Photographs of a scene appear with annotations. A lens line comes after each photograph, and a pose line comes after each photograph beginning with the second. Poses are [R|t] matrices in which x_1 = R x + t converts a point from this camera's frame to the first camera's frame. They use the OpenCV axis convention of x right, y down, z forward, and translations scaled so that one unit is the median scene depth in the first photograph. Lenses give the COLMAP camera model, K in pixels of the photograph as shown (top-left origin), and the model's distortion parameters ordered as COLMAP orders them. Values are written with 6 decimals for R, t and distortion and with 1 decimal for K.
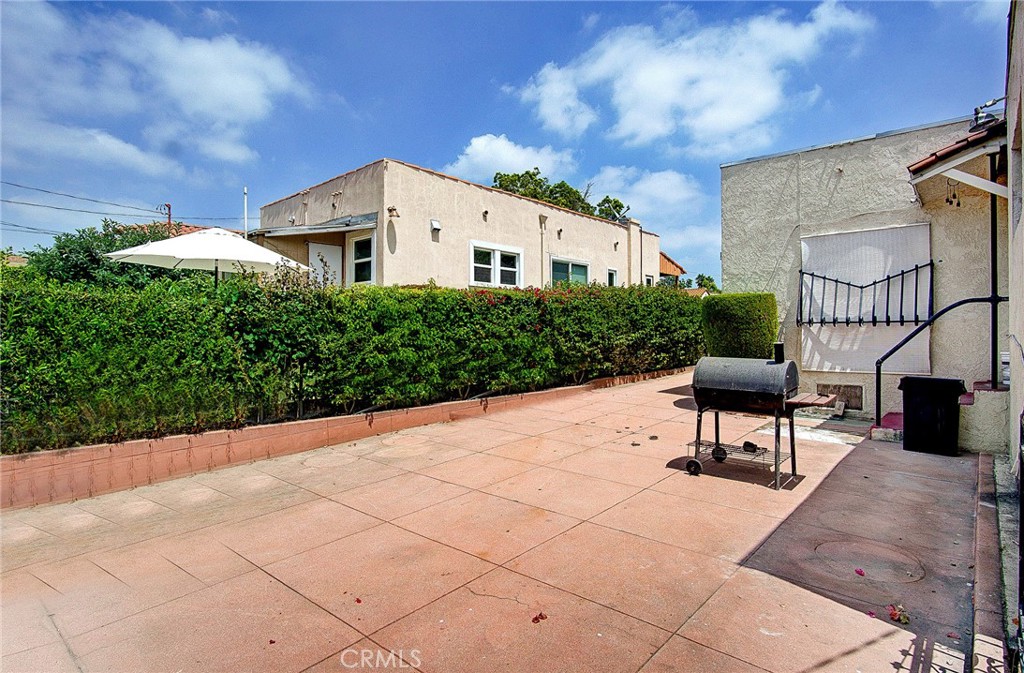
lens RADIAL K [[558.4, 0, 518.5], [0, 558.4, 333.3], [0, 0, 1]] dist [-0.006184, 0.000211]
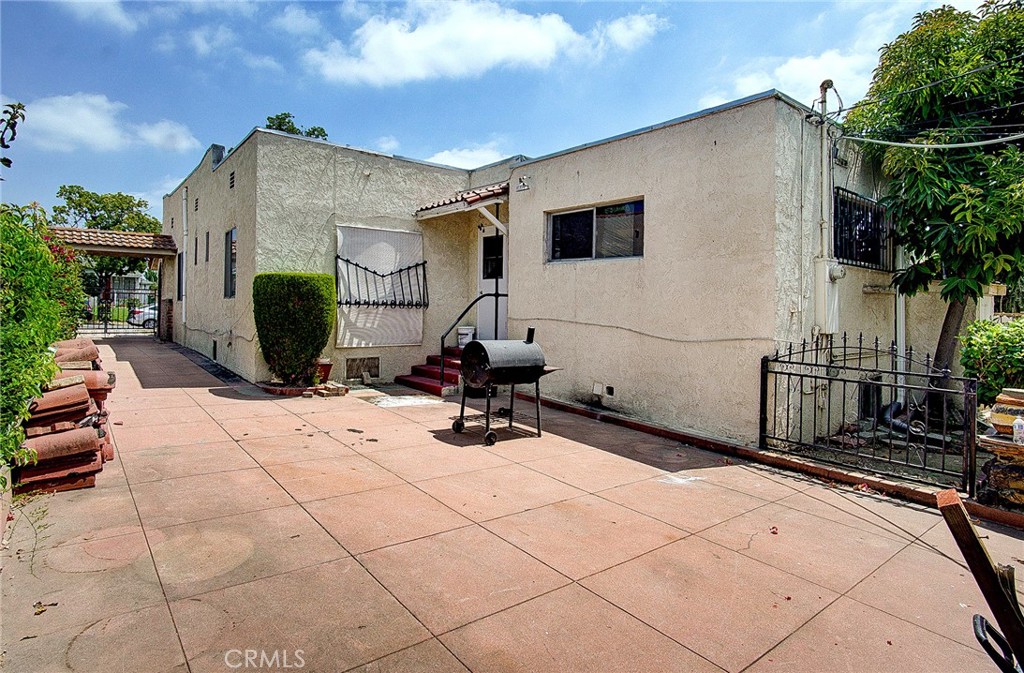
lens RADIAL K [[552.1, 0, 513.8], [0, 552.1, 302.2], [0, 0, 1]] dist [-0.002962, -0.000083]
pose [[0.177196, 0.015181, 0.984059, -0.541647], [-0.018349, 0.999758, -0.012119, -0.016679], [-0.984005, -0.015909, 0.177431, 0.519976]]
